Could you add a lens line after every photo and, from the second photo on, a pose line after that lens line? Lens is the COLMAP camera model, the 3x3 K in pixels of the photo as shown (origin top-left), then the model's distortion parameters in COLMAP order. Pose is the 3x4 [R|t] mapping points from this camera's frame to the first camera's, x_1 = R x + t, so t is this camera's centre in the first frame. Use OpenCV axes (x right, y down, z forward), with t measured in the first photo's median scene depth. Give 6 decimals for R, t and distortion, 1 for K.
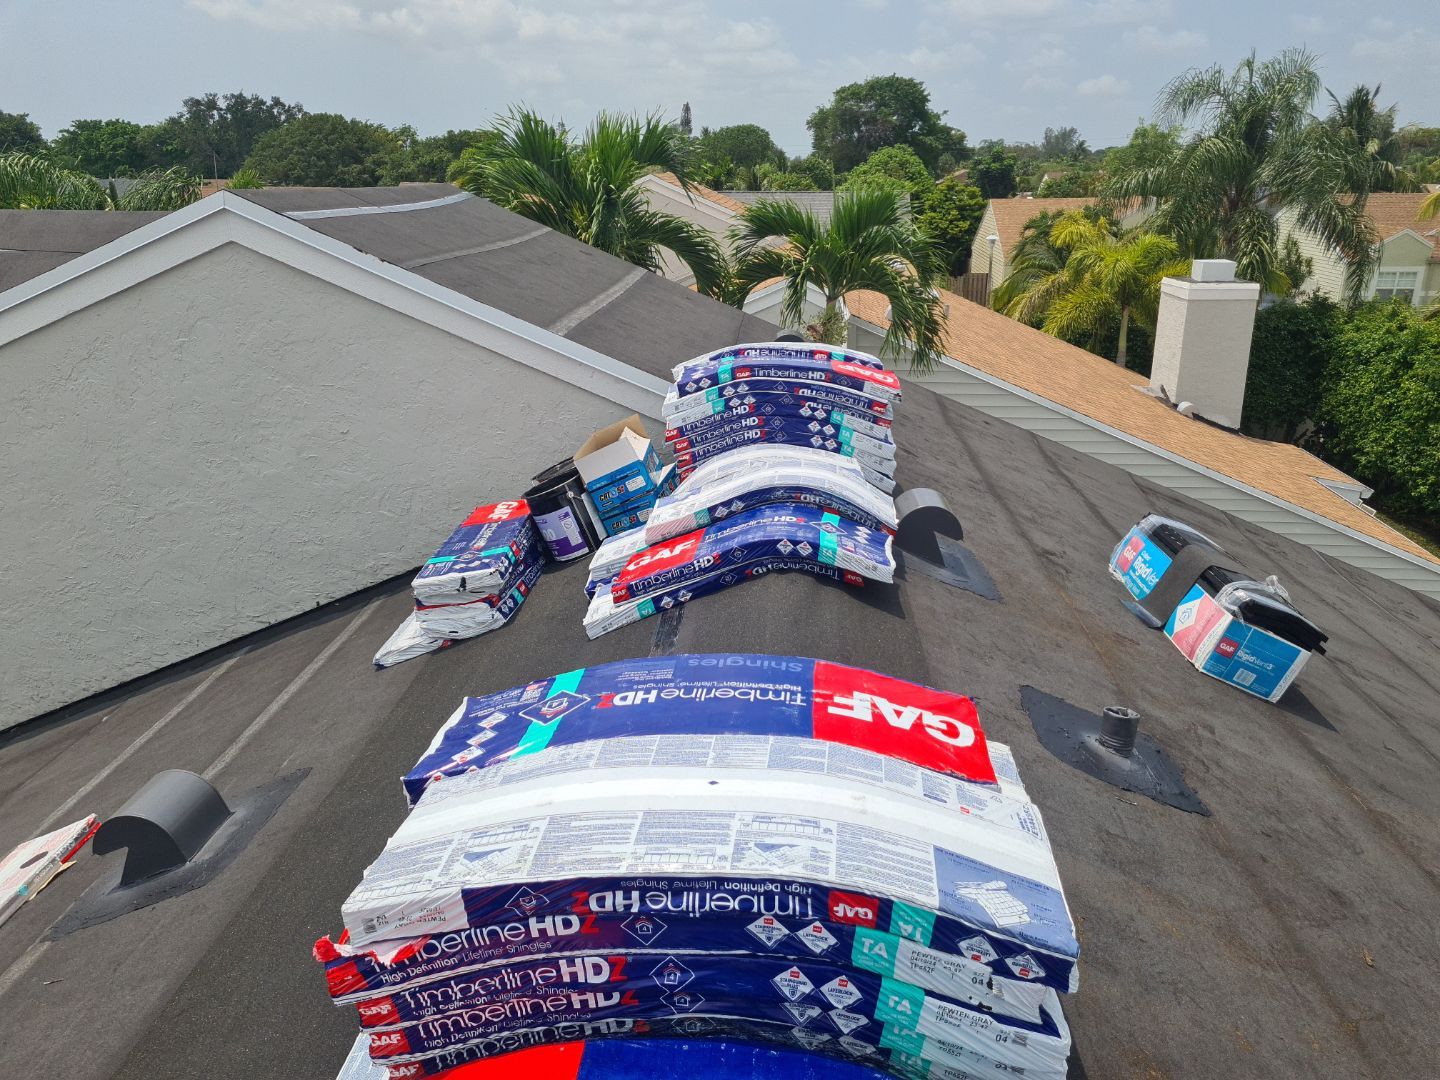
lens RADIAL K [[1060.3, 0, 726.7], [0, 1060.3, 540.4], [0, 0, 1]] dist [0.056802, -0.044867]
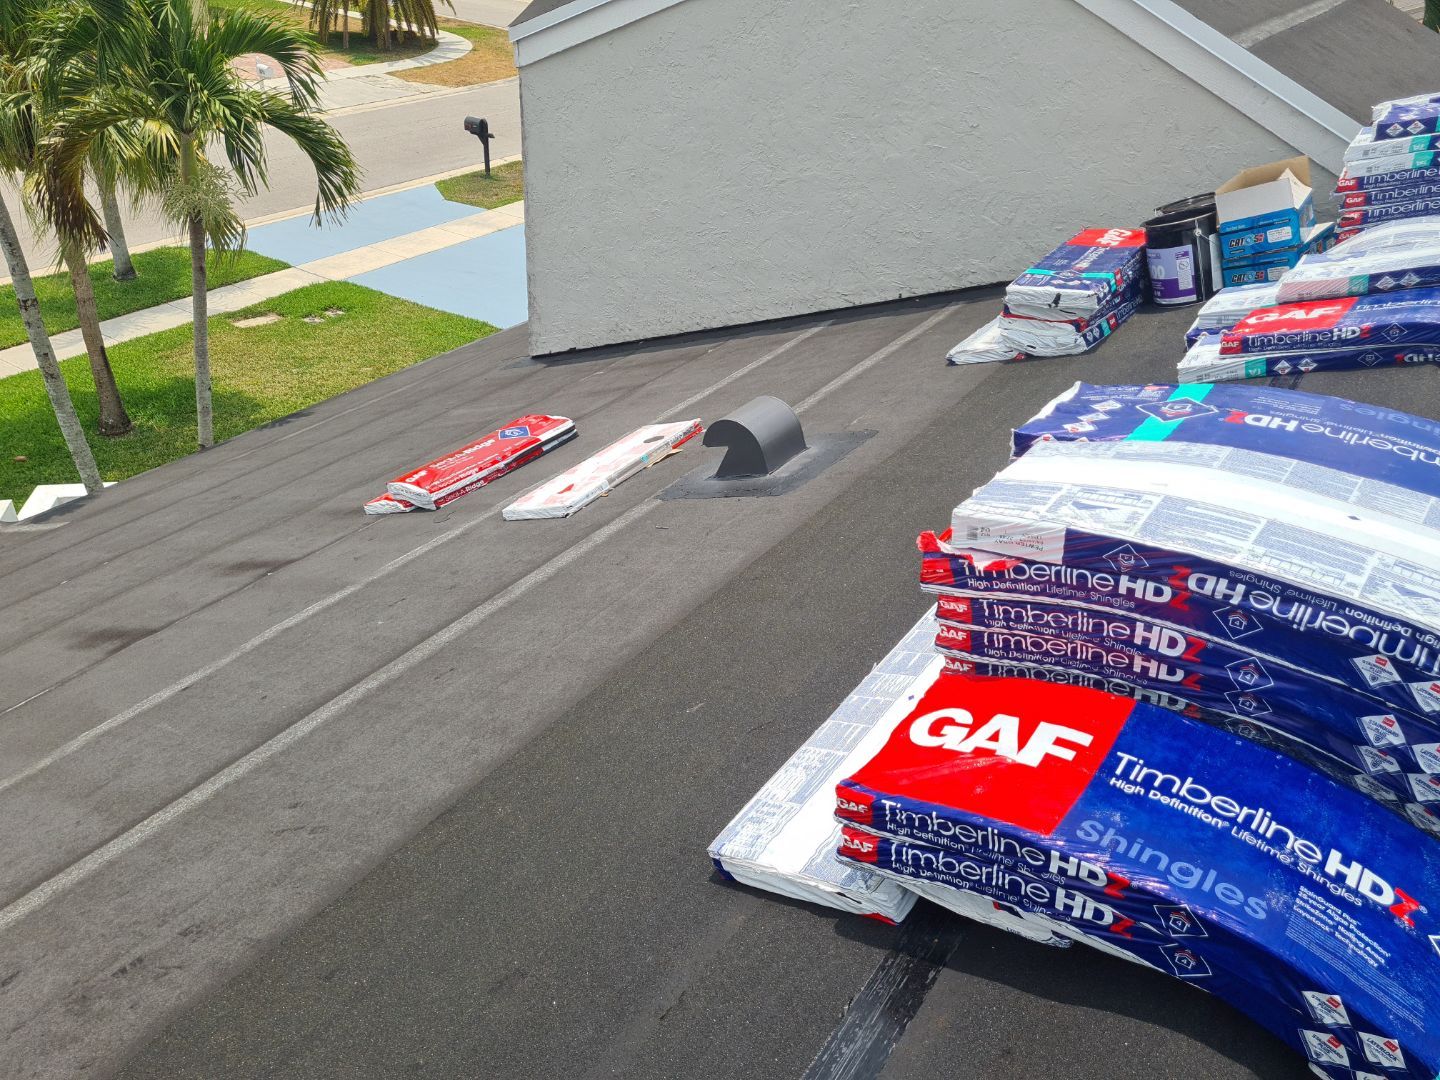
lens RADIAL K [[1062.3, 0, 720.0], [0, 1062.3, 540.0], [0, 0, 1]] dist [0.035093, -0.029701]
pose [[0.849356, 0.327247, -0.414131, -0.045146], [-0.221593, 0.933190, 0.282935, 0.052476], [0.479052, -0.148544, 0.865126, -0.039989]]
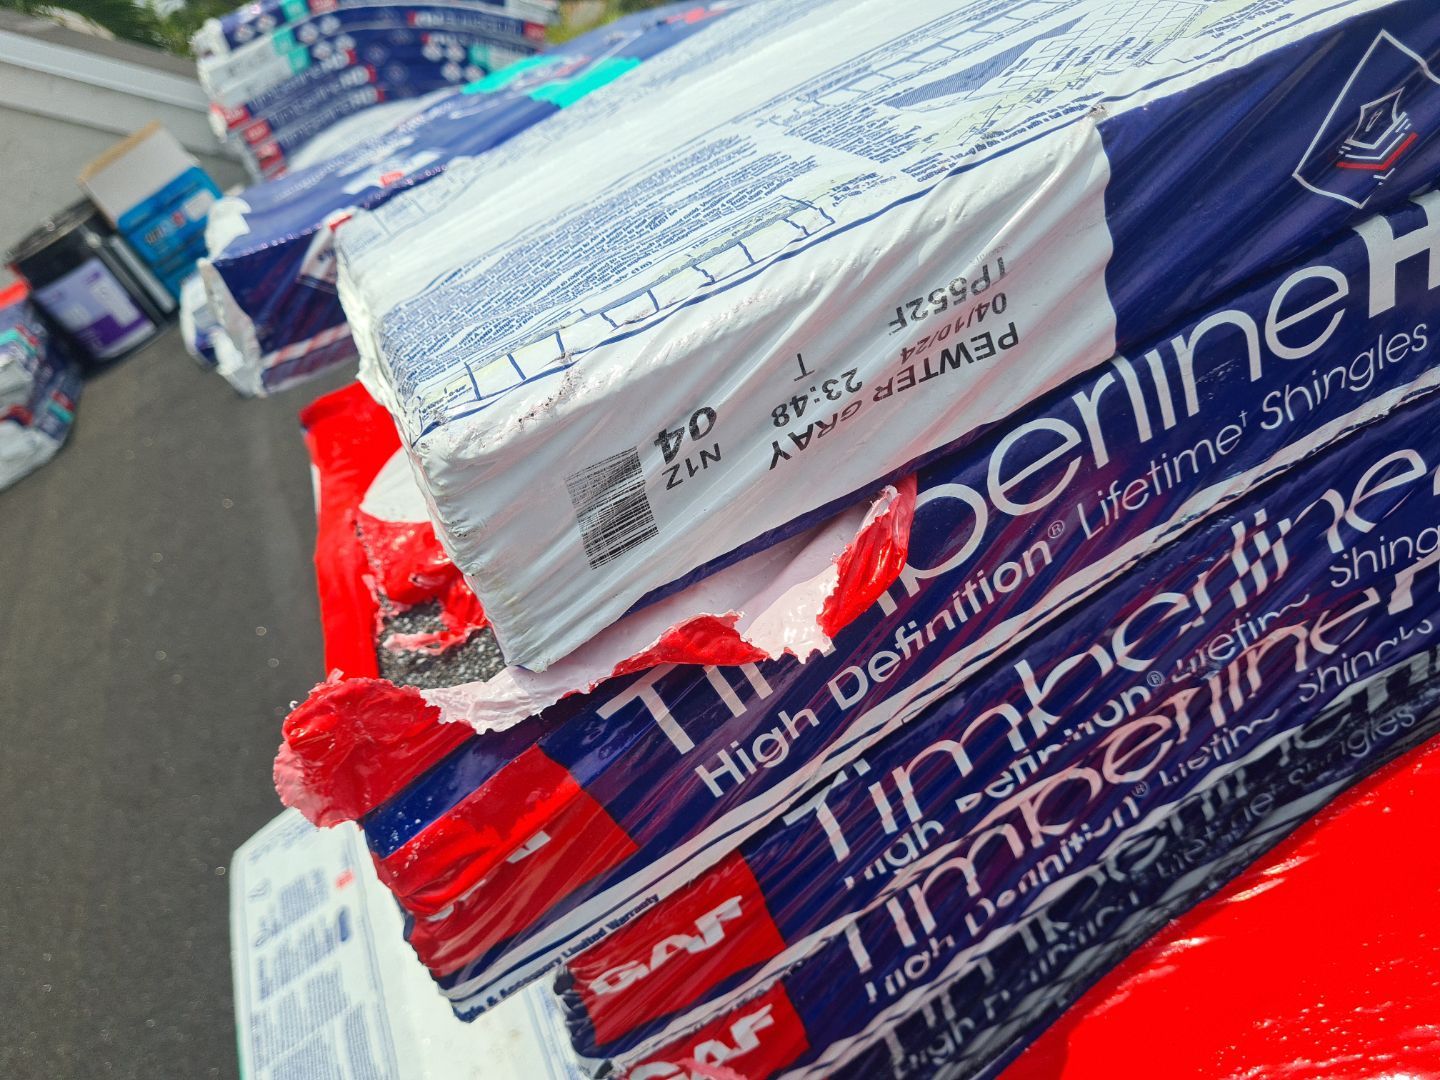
lens RADIAL K [[1116.8, 0, 720.0], [0, 1116.8, 540.0], [0, 0, 1]] dist [0.017753, -0.001739]
pose [[0.883143, -0.285661, 0.372098, -0.182832], [0.240828, 0.956792, 0.162947, 0.160059], [-0.402568, -0.054294, 0.913779, 0.390481]]
